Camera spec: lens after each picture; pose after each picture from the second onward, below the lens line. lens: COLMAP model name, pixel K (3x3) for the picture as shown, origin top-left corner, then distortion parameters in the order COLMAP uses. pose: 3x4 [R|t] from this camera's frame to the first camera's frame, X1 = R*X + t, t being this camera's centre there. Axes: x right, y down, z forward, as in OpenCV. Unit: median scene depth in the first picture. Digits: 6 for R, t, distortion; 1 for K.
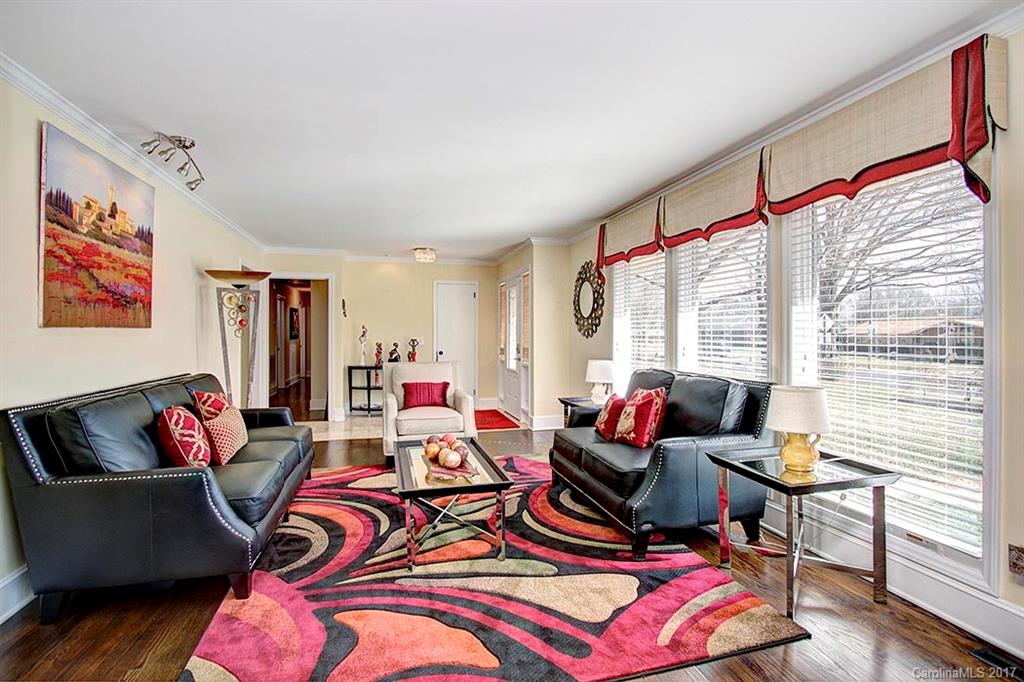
lens RADIAL K [[490.8, 0, 509.2], [0, 490.8, 338.3], [0, 0, 1]] dist [-0.011523, 0.000162]
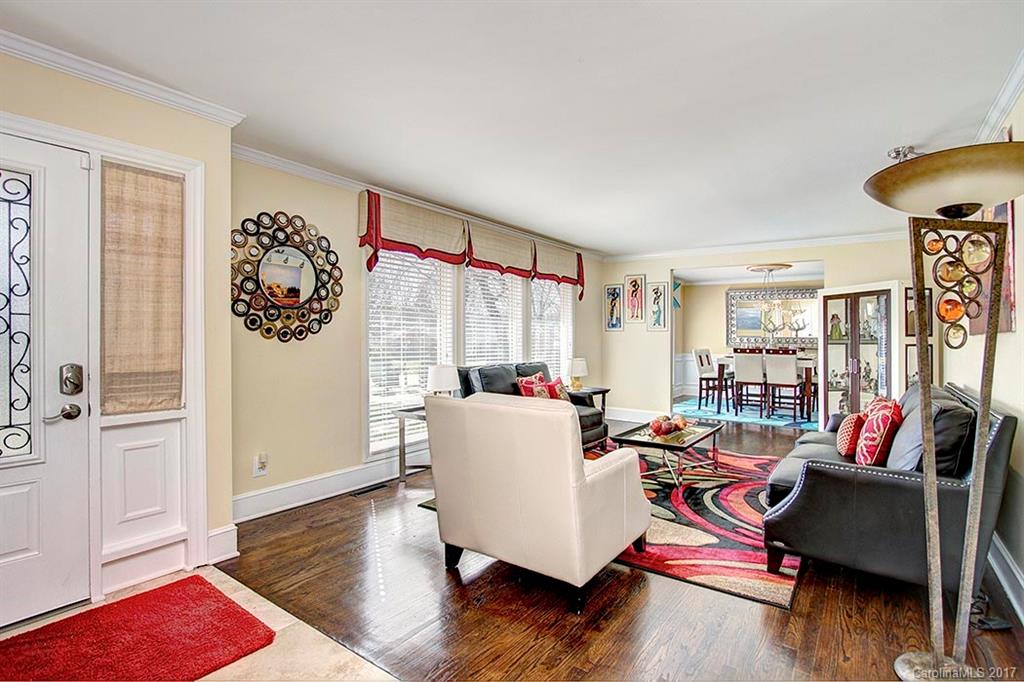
lens RADIAL K [[490.8, 0, 509.2], [0, 490.8, 338.3], [0, 0, 1]] dist [-0.011523, 0.000162]
pose [[-0.632020, -0.000909, 0.774951, -0.816465], [0.004836, 0.999975, 0.005117, -0.010225], [-0.774937, 0.006982, -0.632000, 1.994662]]
